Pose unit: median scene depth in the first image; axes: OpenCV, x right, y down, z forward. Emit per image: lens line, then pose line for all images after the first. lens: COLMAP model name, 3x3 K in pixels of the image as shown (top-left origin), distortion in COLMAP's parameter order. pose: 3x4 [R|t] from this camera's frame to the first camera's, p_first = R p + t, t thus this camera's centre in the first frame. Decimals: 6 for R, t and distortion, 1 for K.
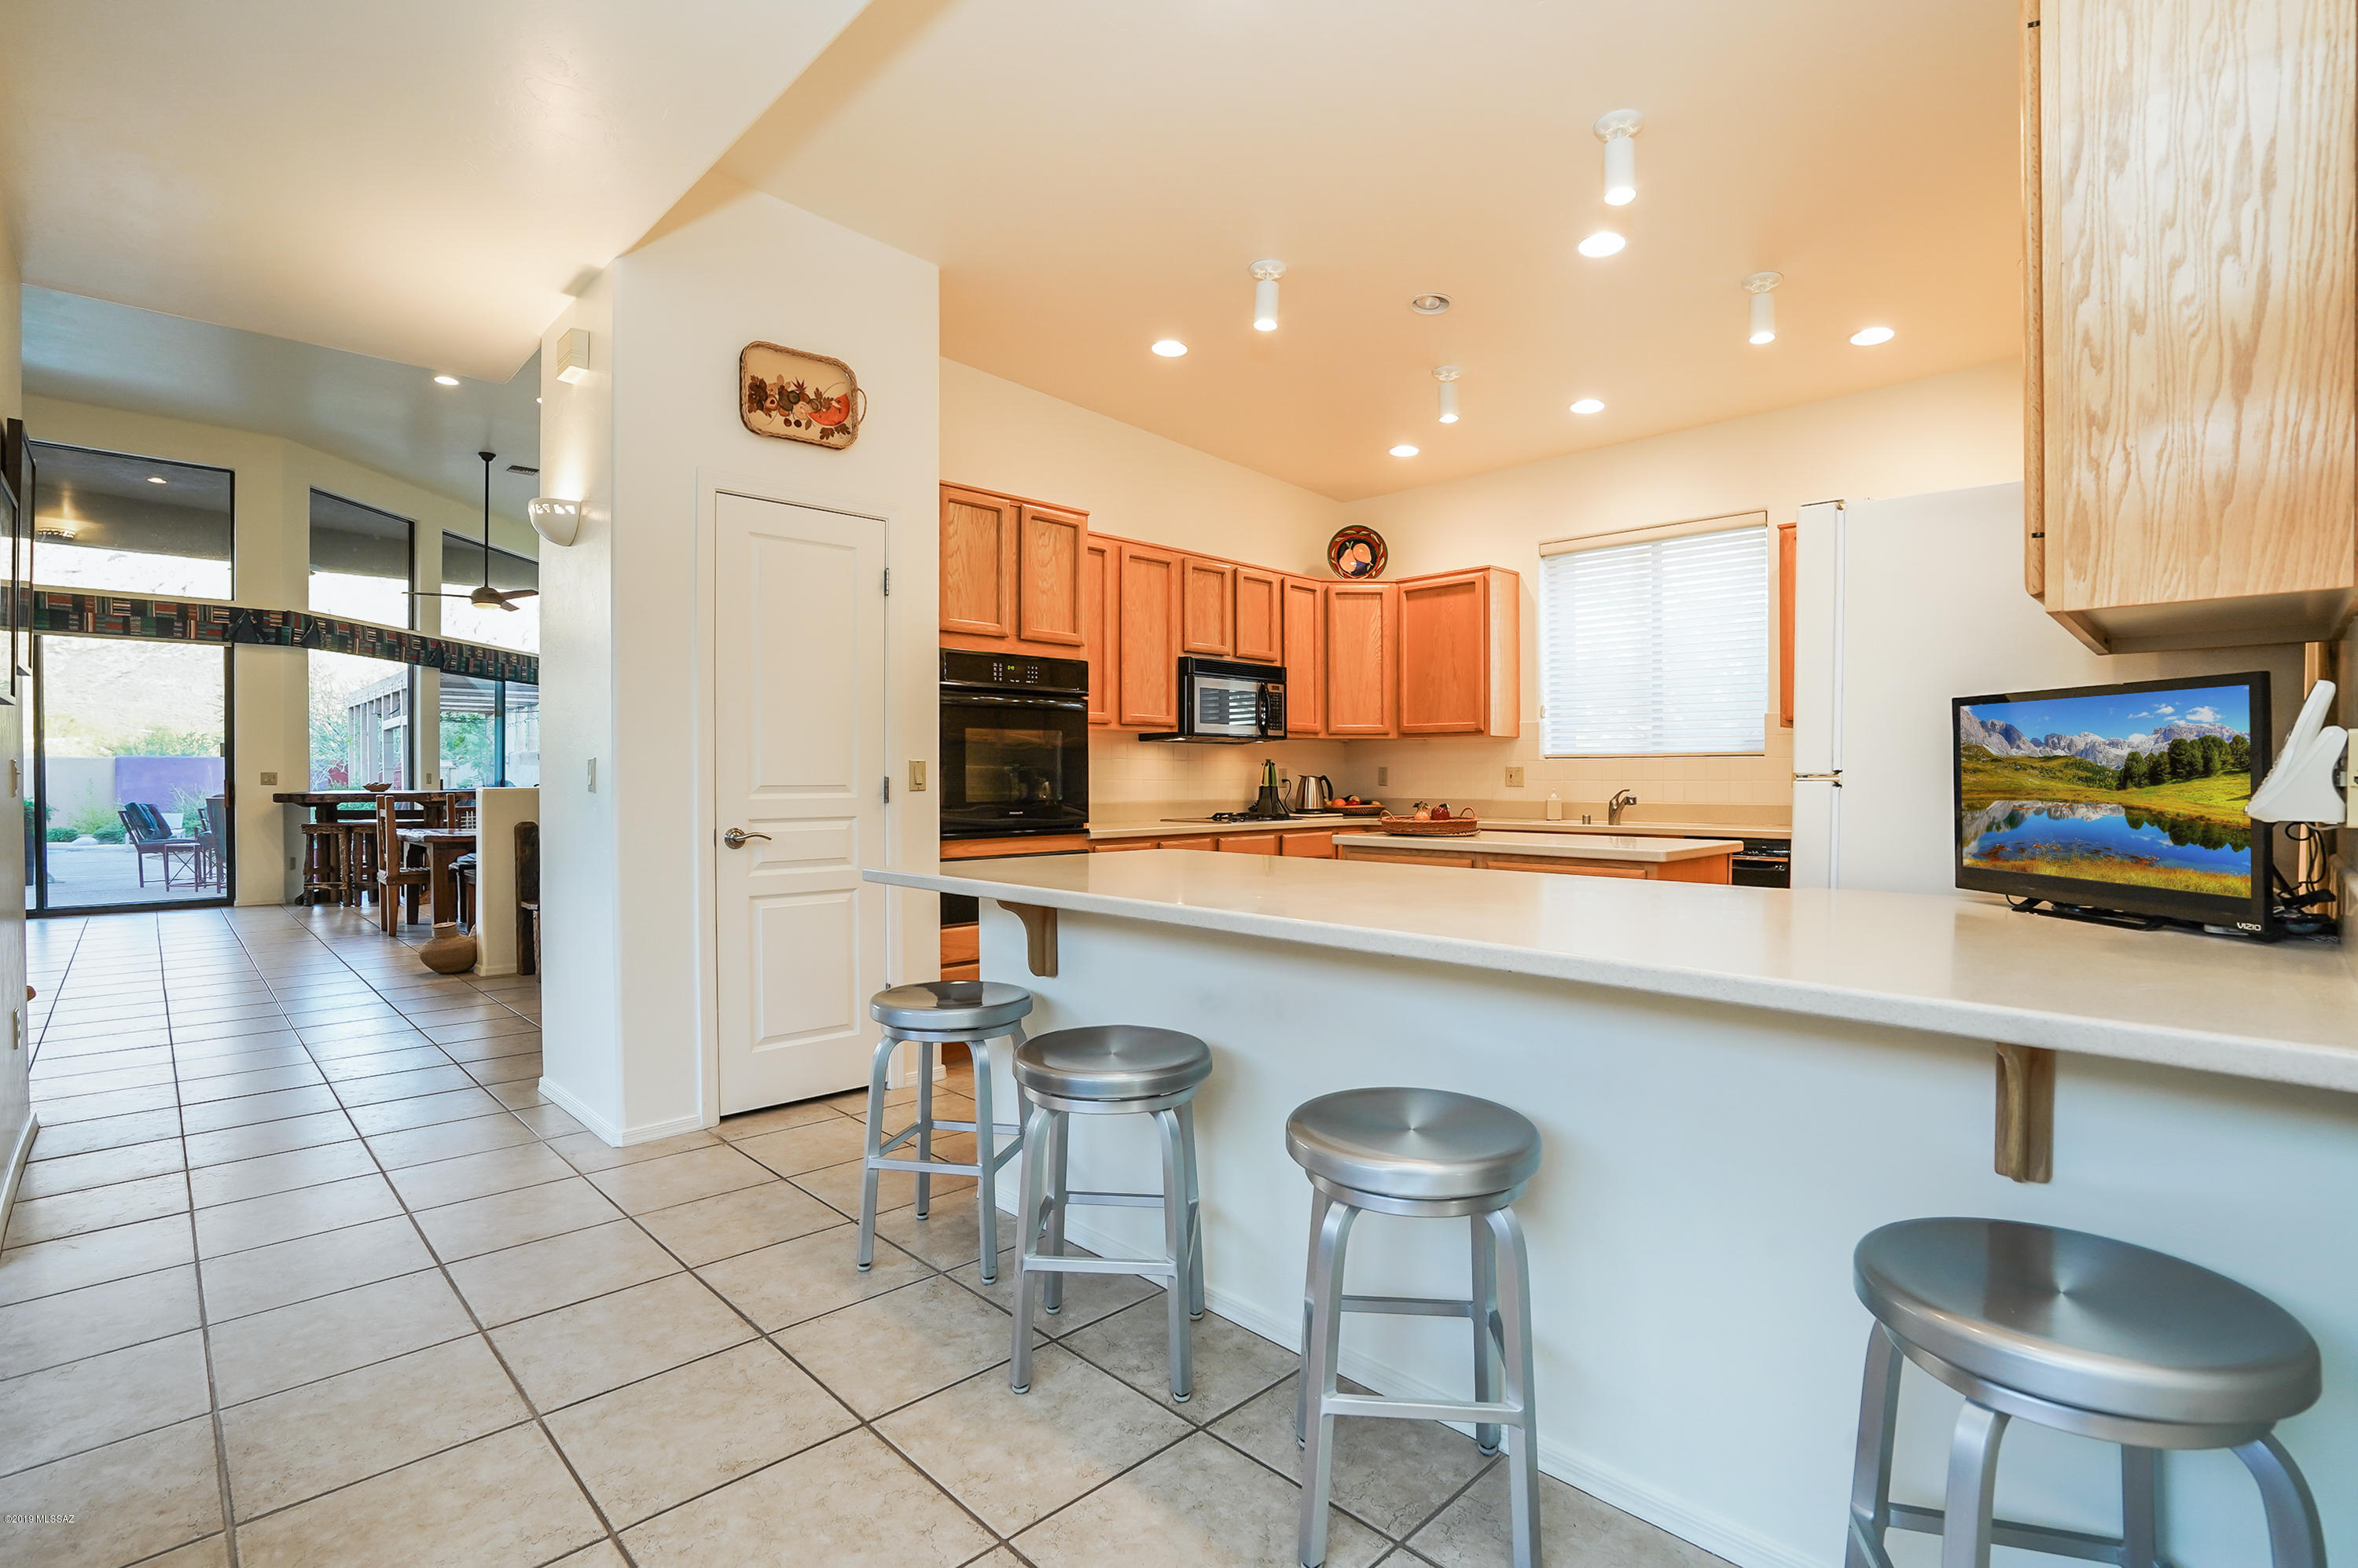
lens RADIAL K [[1097.9, 0, 1189.6], [0, 1097.9, 782.0], [0, 0, 1]] dist [-0.053762, 0.020758]
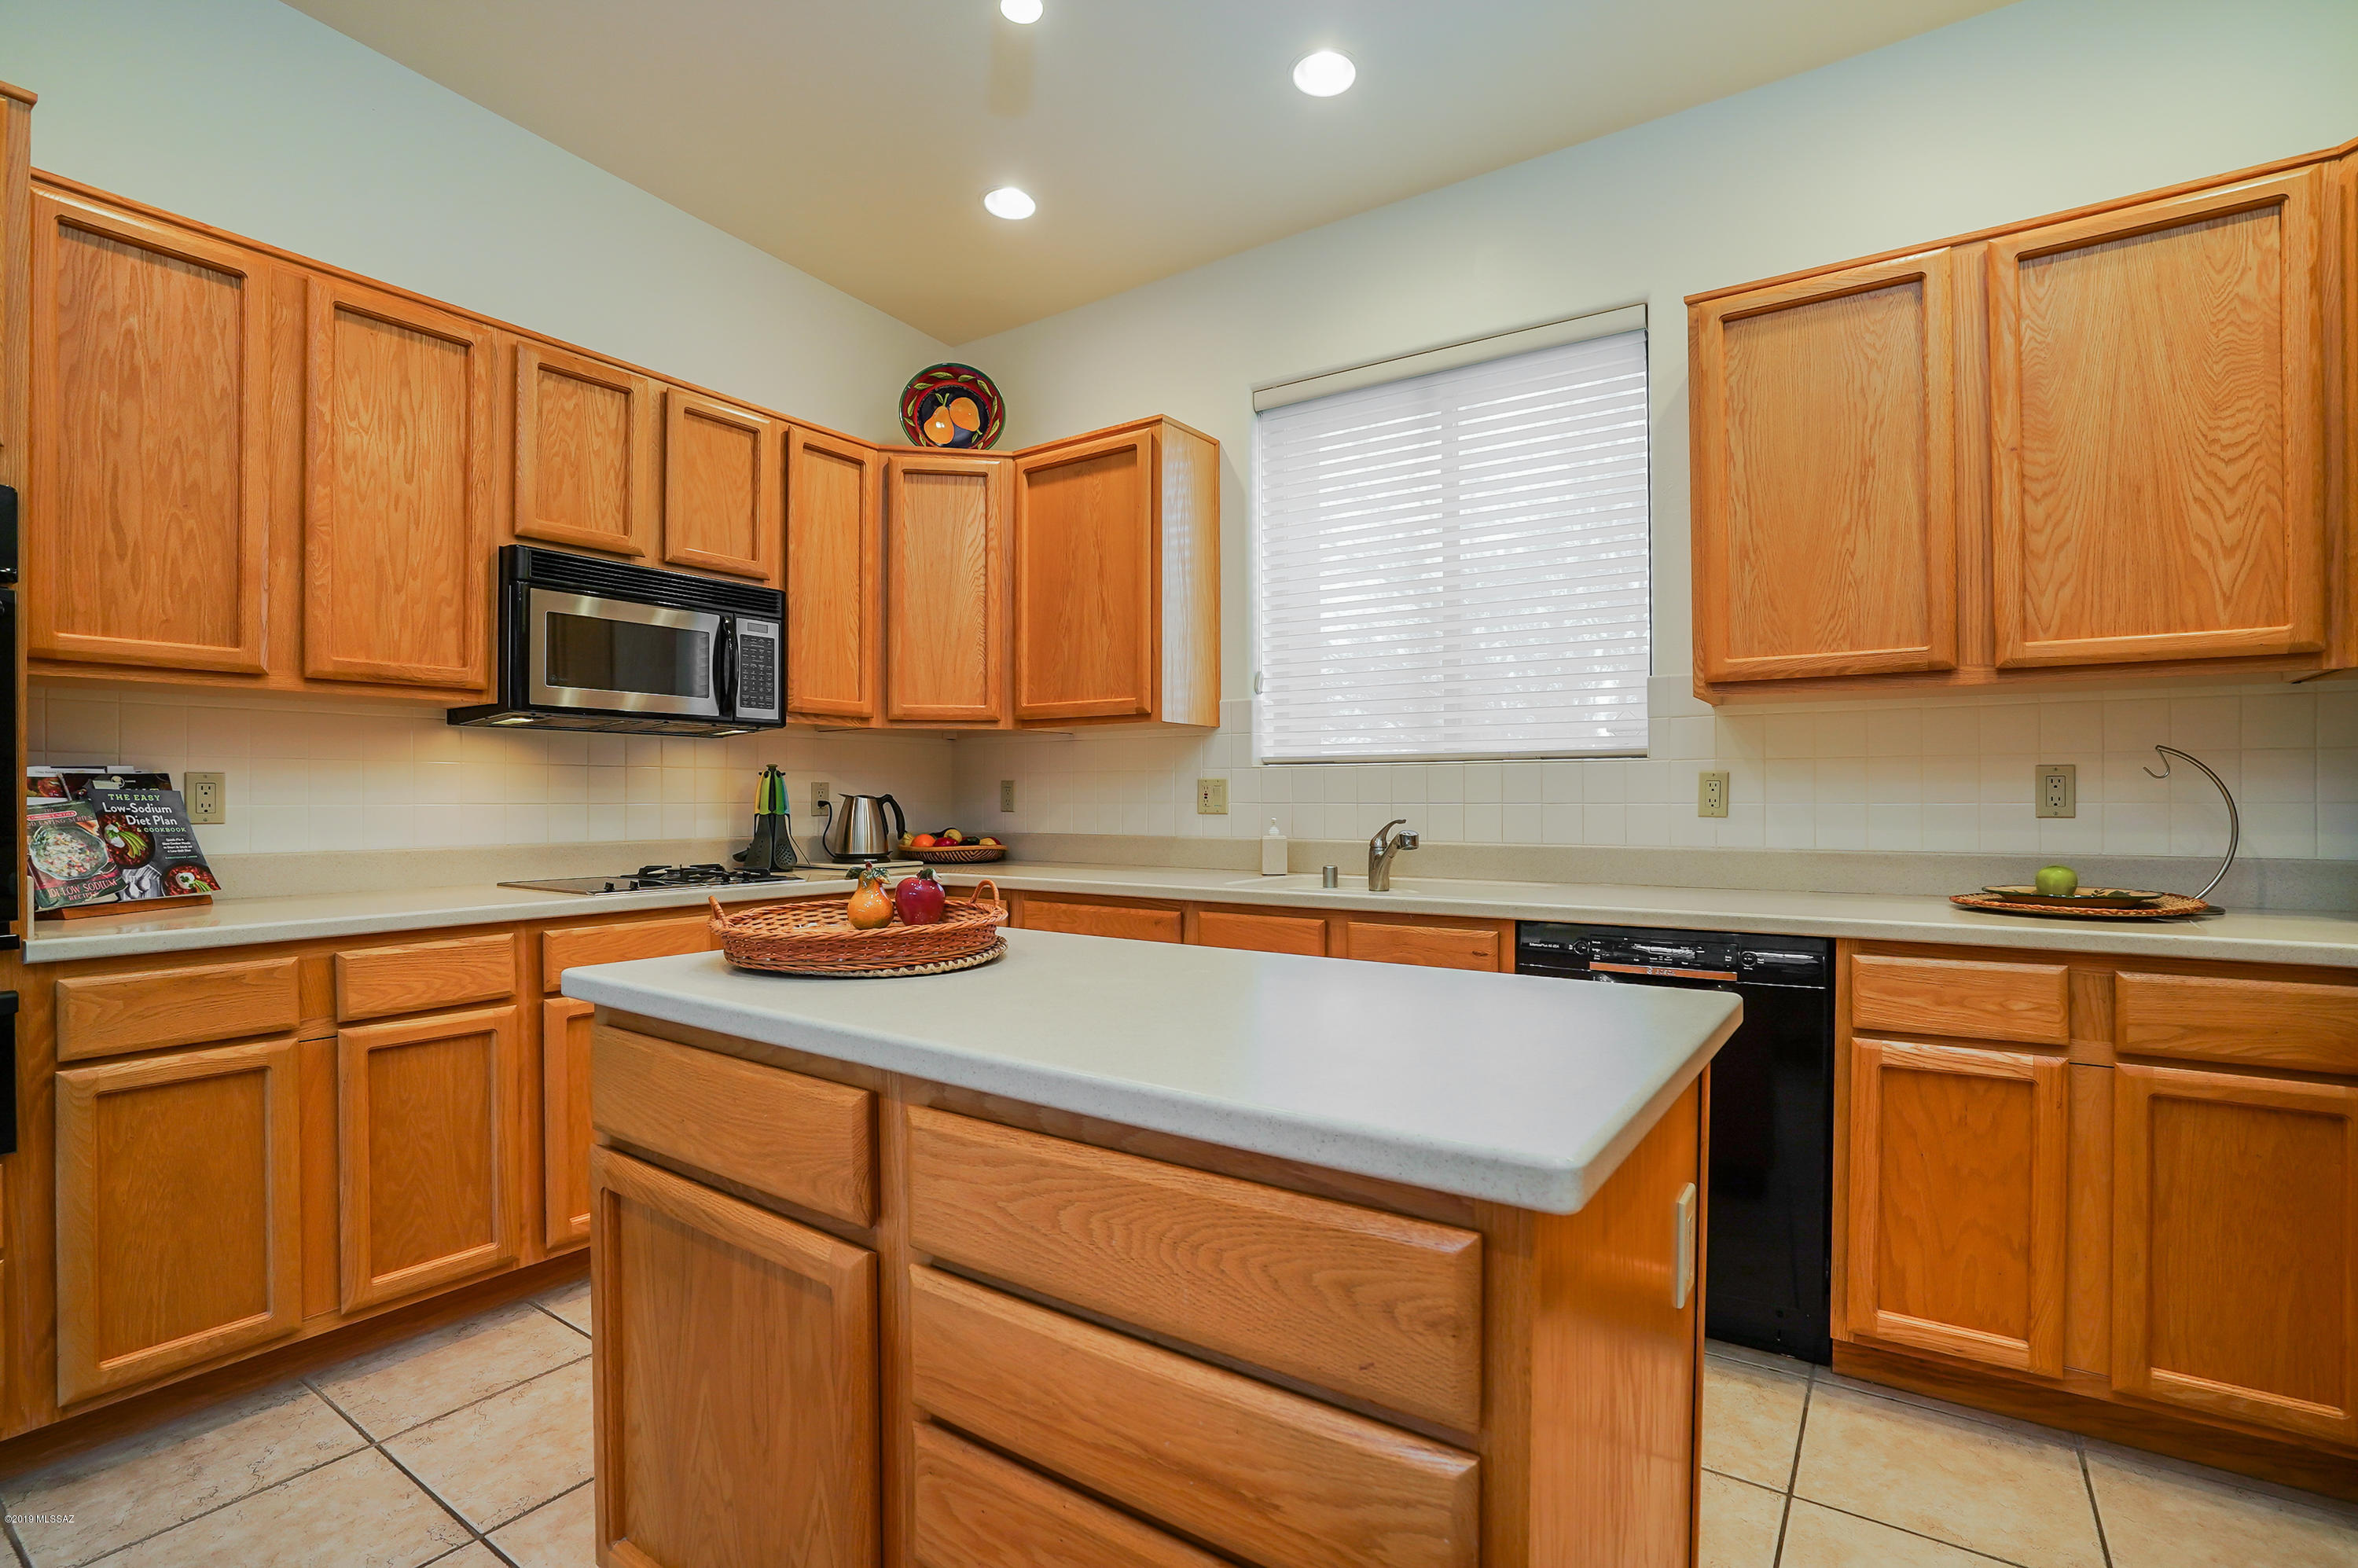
lens RADIAL K [[1097.9, 0, 1168.3], [0, 1097.9, 789.2], [0, 0, 1]] dist [-0.053762, 0.020758]
pose [[0.984818, 0.000694, 0.173591, 0.175874], [0.001196, 0.999941, -0.010787, -0.002589], [-0.173588, 0.010831, 0.984759, 0.440135]]
